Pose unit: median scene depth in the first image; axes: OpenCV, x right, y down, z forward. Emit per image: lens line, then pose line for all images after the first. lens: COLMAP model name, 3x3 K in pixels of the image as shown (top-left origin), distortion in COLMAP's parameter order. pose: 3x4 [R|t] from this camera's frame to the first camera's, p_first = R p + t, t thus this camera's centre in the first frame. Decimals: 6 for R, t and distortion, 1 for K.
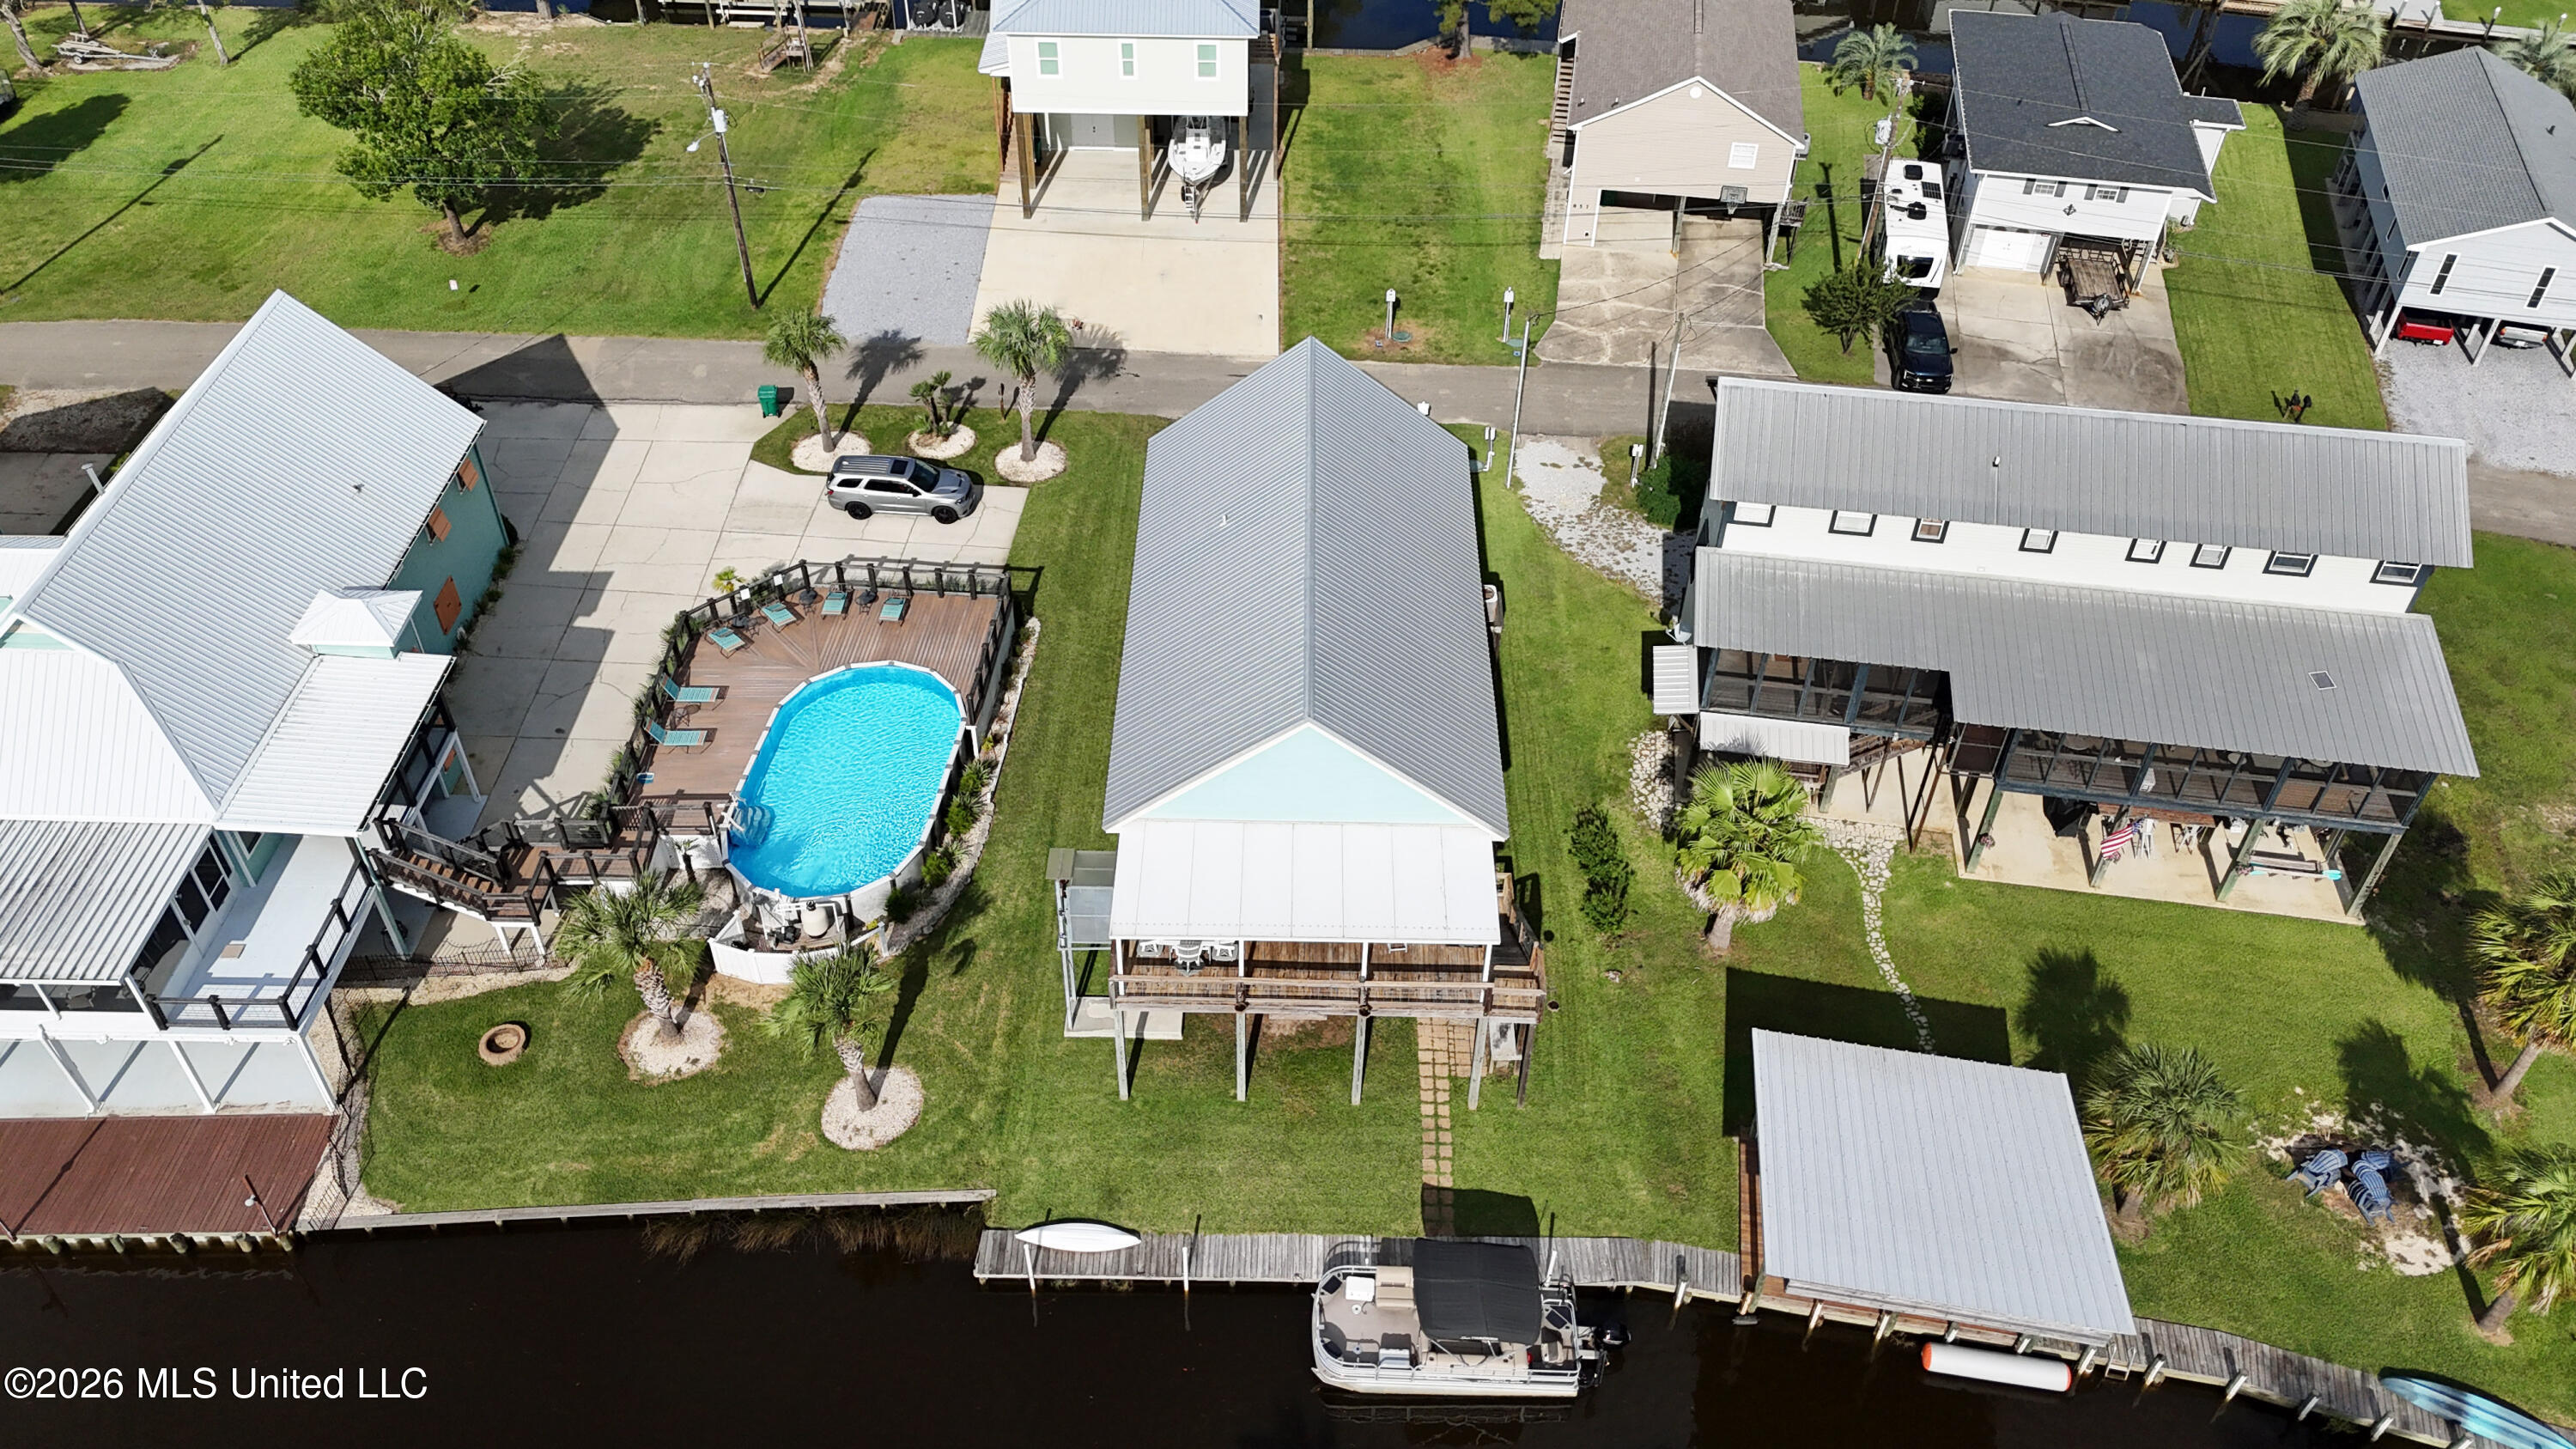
lens RADIAL K [[1885.1, 0, 1288.0], [0, 1885.1, 724.5], [0, 0, 1]] dist [0.069002, -0.070807]
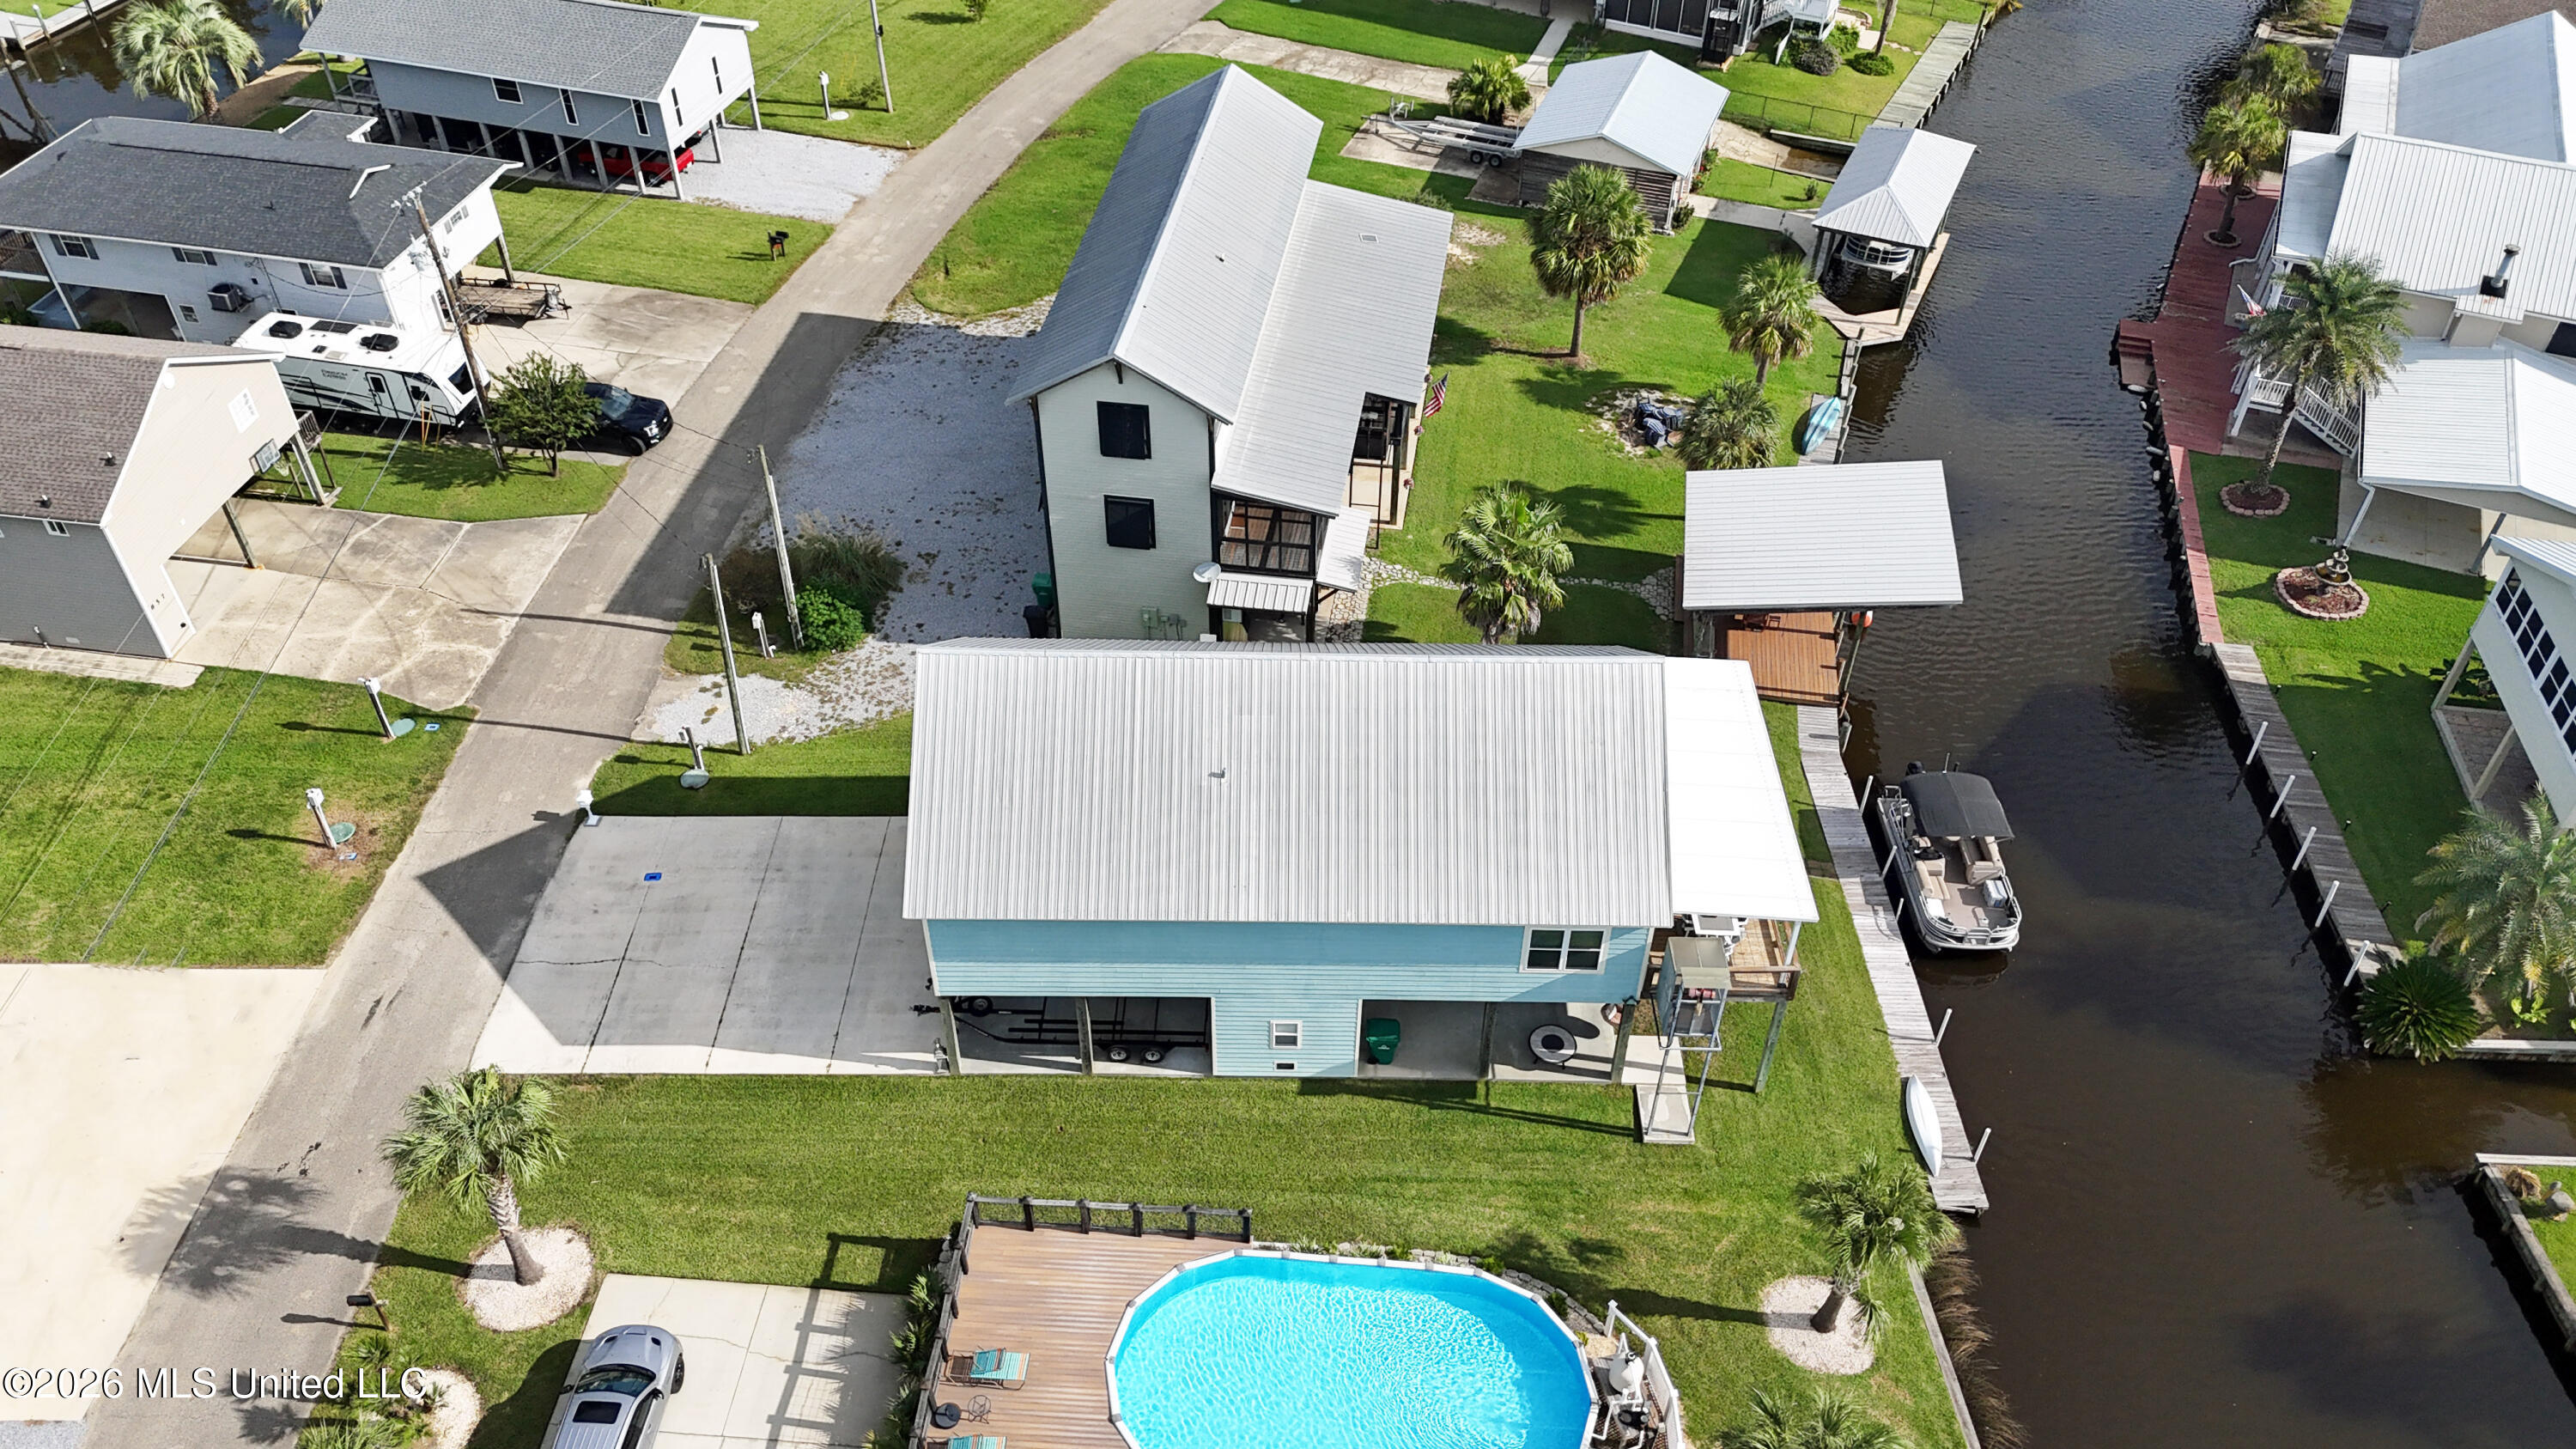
lens RADIAL K [[1902.0, 0, 1288.0], [0, 1902.0, 724.5], [0, 0, 1]] dist [0.030545, 0.002068]
pose [[-0.004370, -0.675750, 0.737118, -0.629762], [0.653615, 0.555942, 0.513532, -0.527731], [-0.756814, 0.484035, 0.439251, 0.604350]]
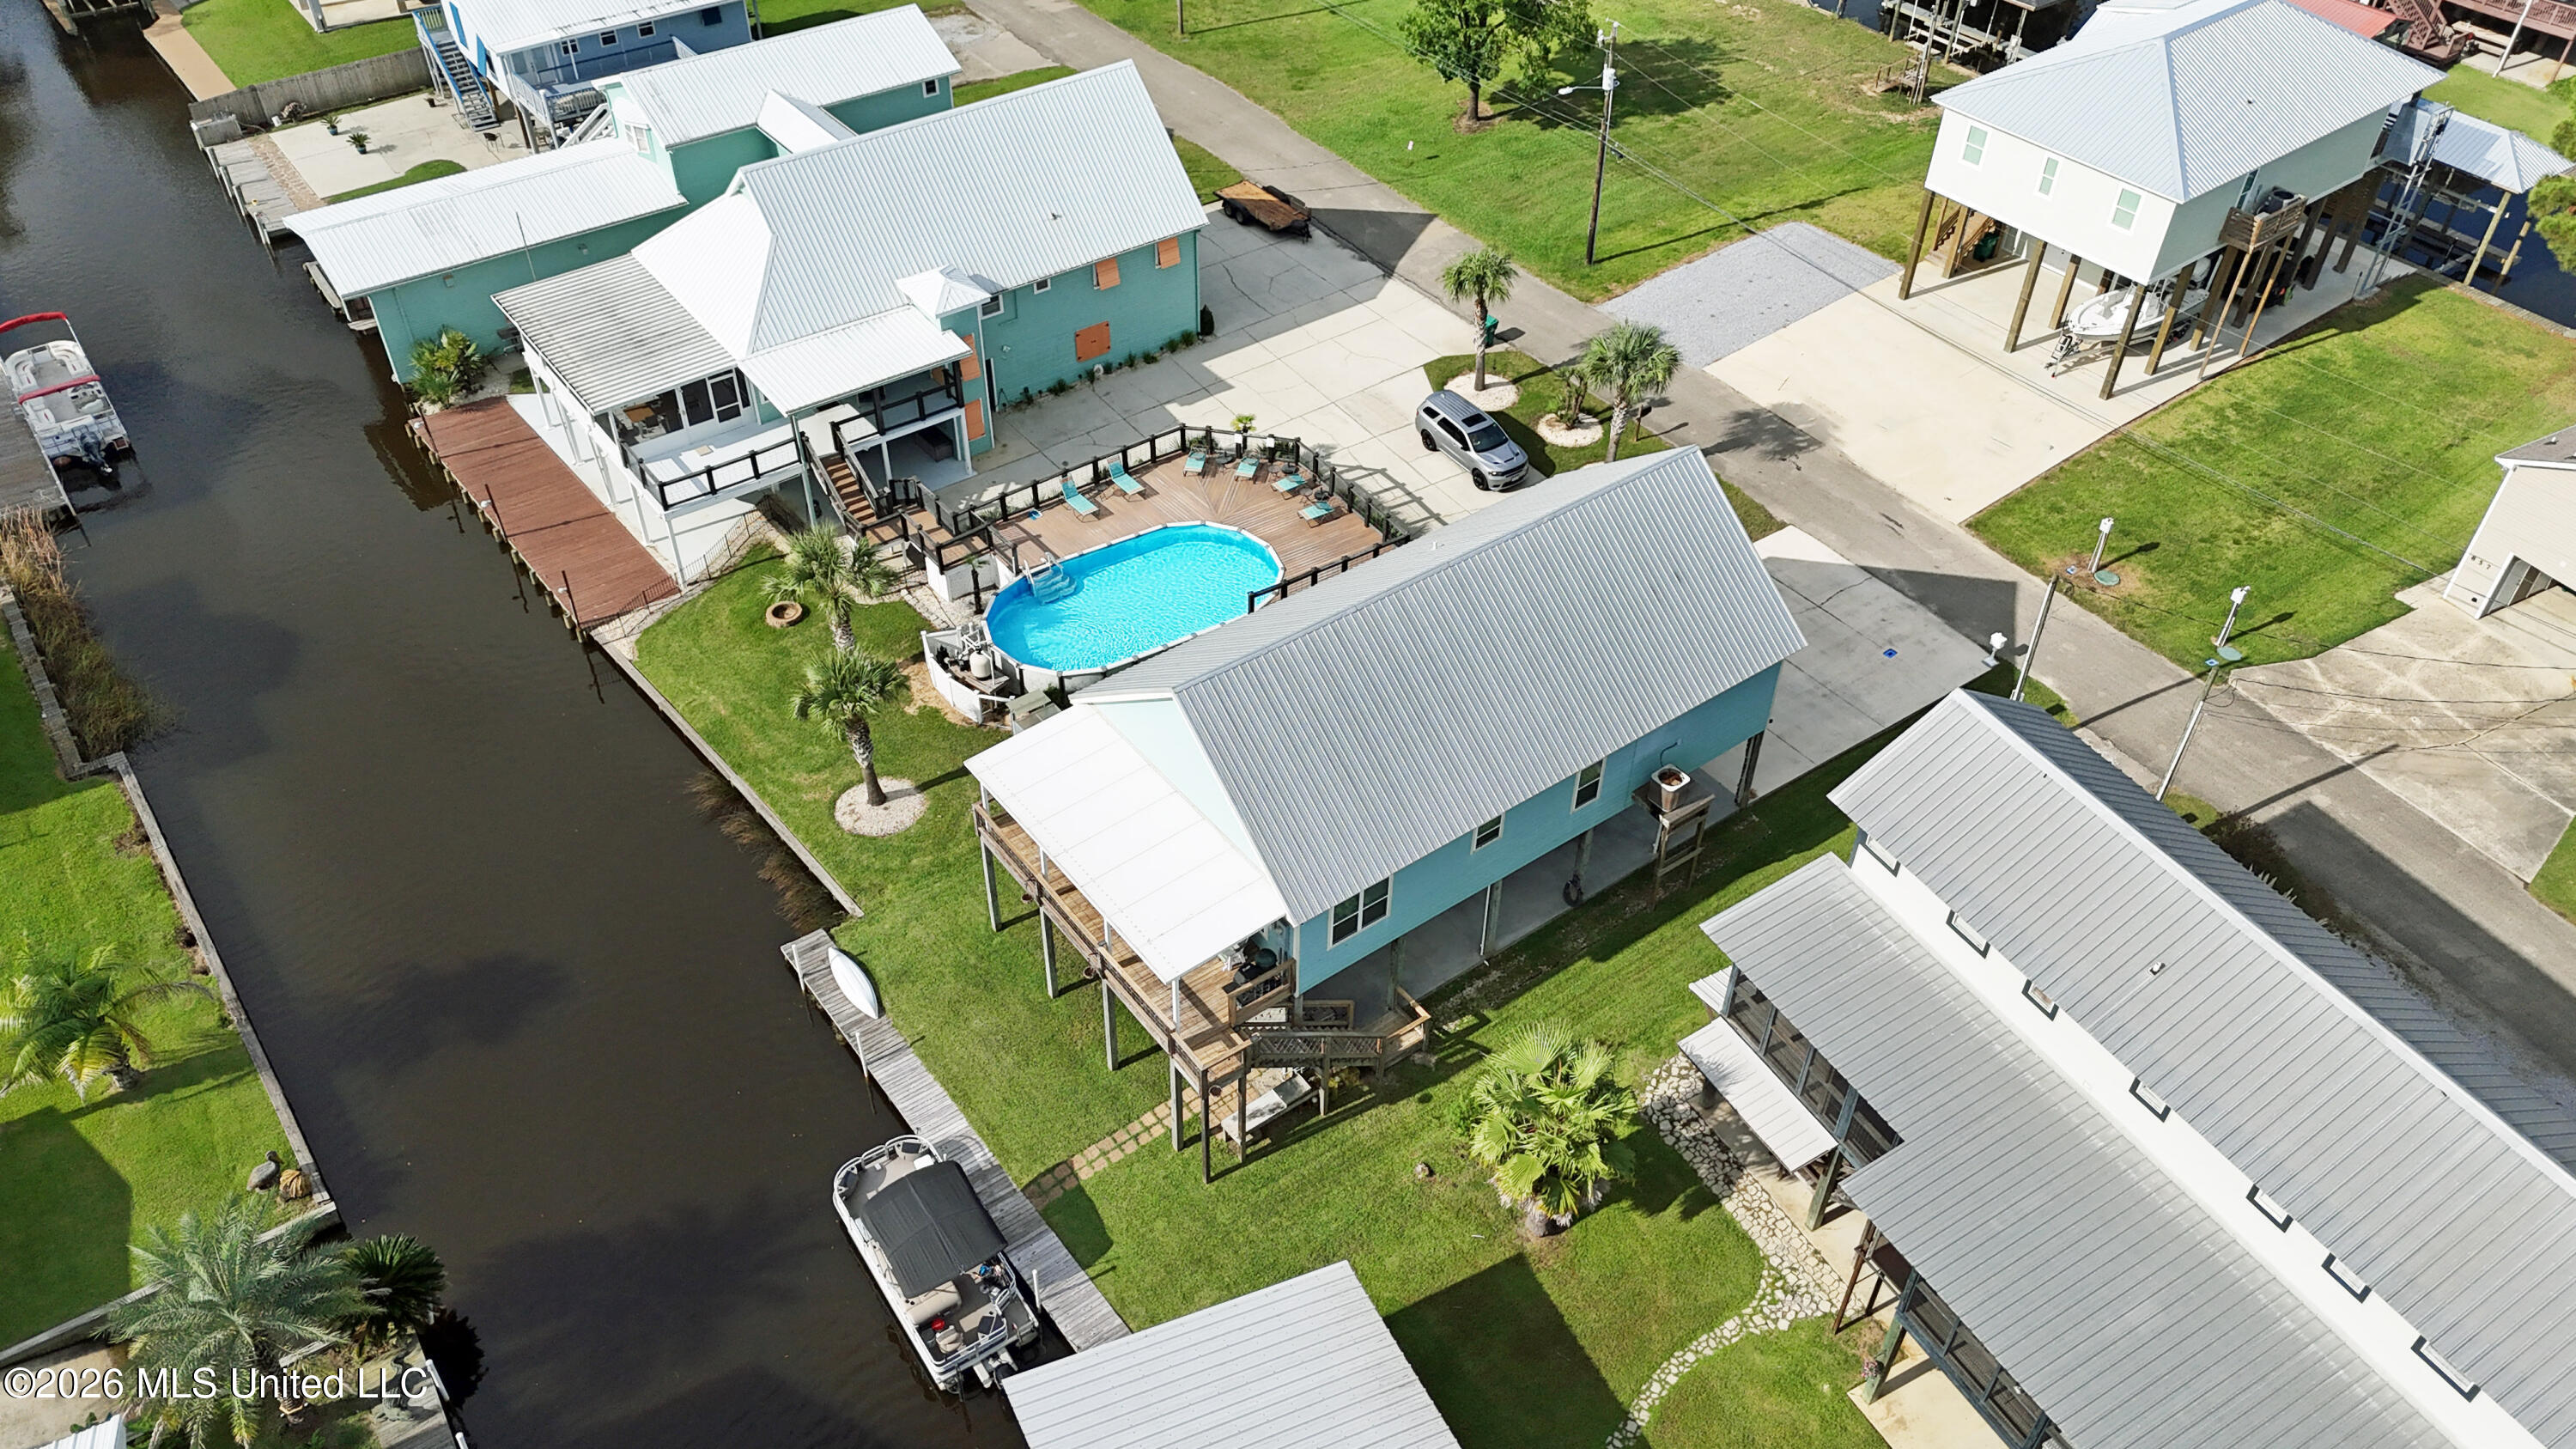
lens RADIAL K [[1885.1, 0, 1288.0], [0, 1885.1, 724.5], [0, 0, 1]] dist [0.069002, -0.070807]
pose [[0.609009, 0.522665, -0.596598, 0.548789], [-0.527986, 0.828451, 0.186816, -0.173310], [0.591895, 0.201222, 0.780494, 0.213939]]
